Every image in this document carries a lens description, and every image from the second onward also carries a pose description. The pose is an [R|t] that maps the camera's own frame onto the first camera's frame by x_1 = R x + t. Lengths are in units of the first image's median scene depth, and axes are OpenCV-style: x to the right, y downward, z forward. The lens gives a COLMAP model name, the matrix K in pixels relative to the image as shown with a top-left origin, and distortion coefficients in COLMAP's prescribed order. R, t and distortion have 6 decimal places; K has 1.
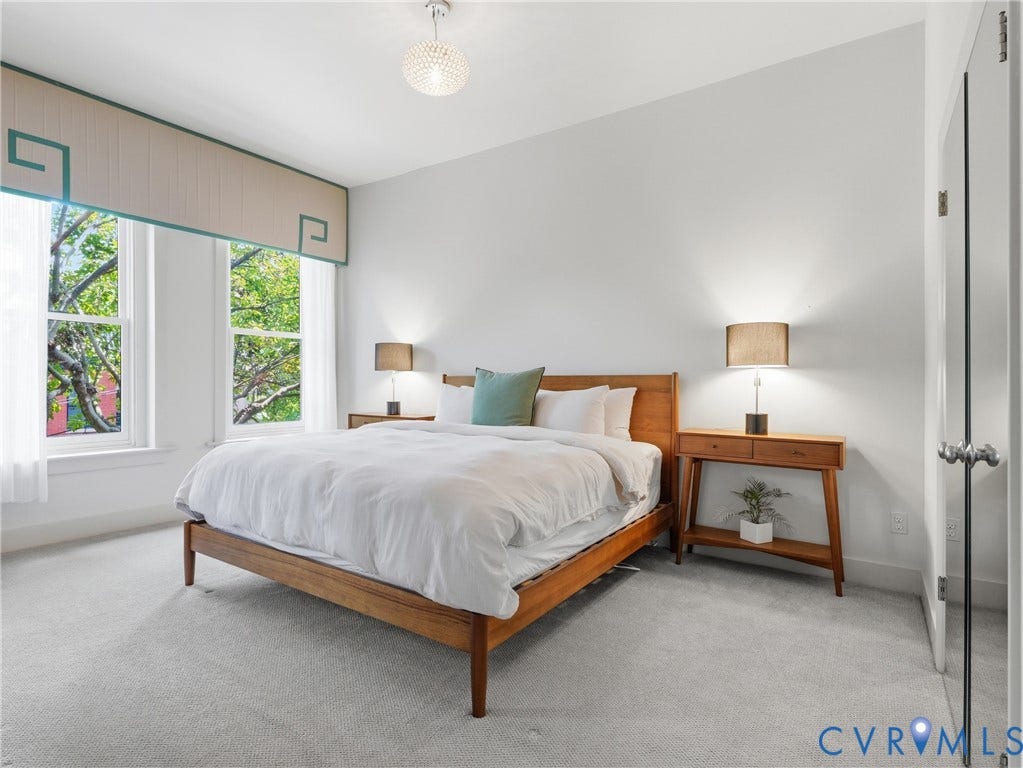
lens RADIAL K [[540.4, 0, 506.9], [0, 540.4, 390.5], [0, 0, 1]] dist [0.010534, 0.000306]
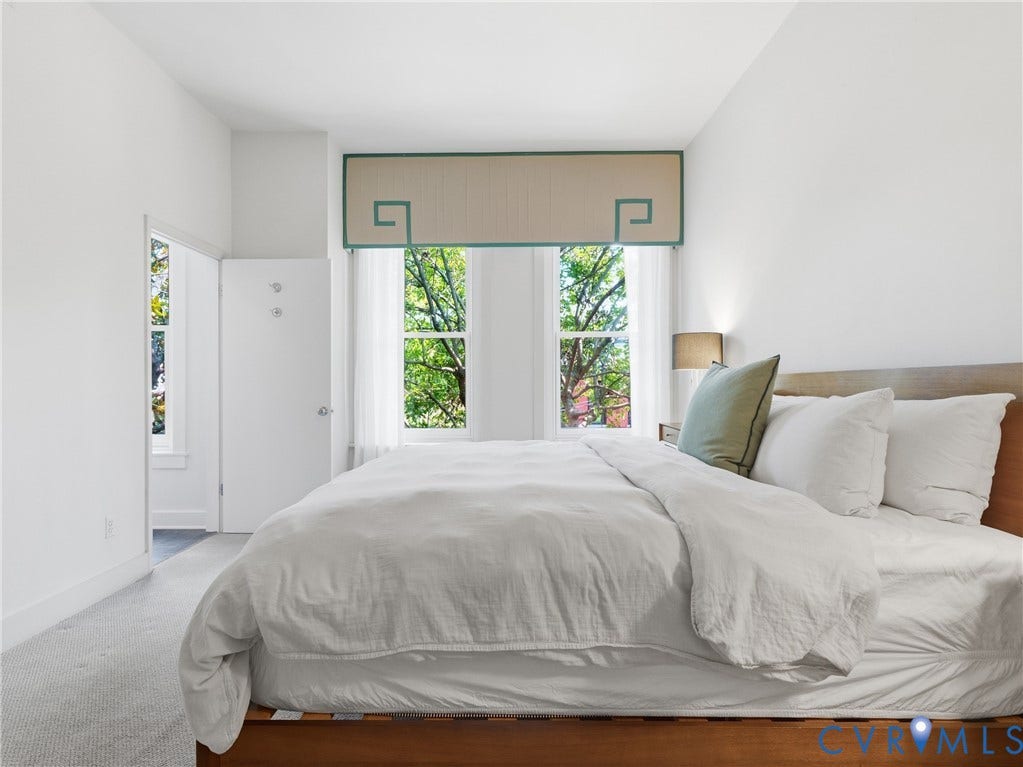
lens RADIAL K [[540.4, 0, 506.9], [0, 540.4, 390.0], [0, 0, 1]] dist [0.010534, 0.000306]
pose [[0.559634, 0.004566, -0.828727, 0.362772], [-0.009448, 0.999955, -0.000870, -0.005108], [0.828686, 0.008317, 0.559652, 0.460564]]
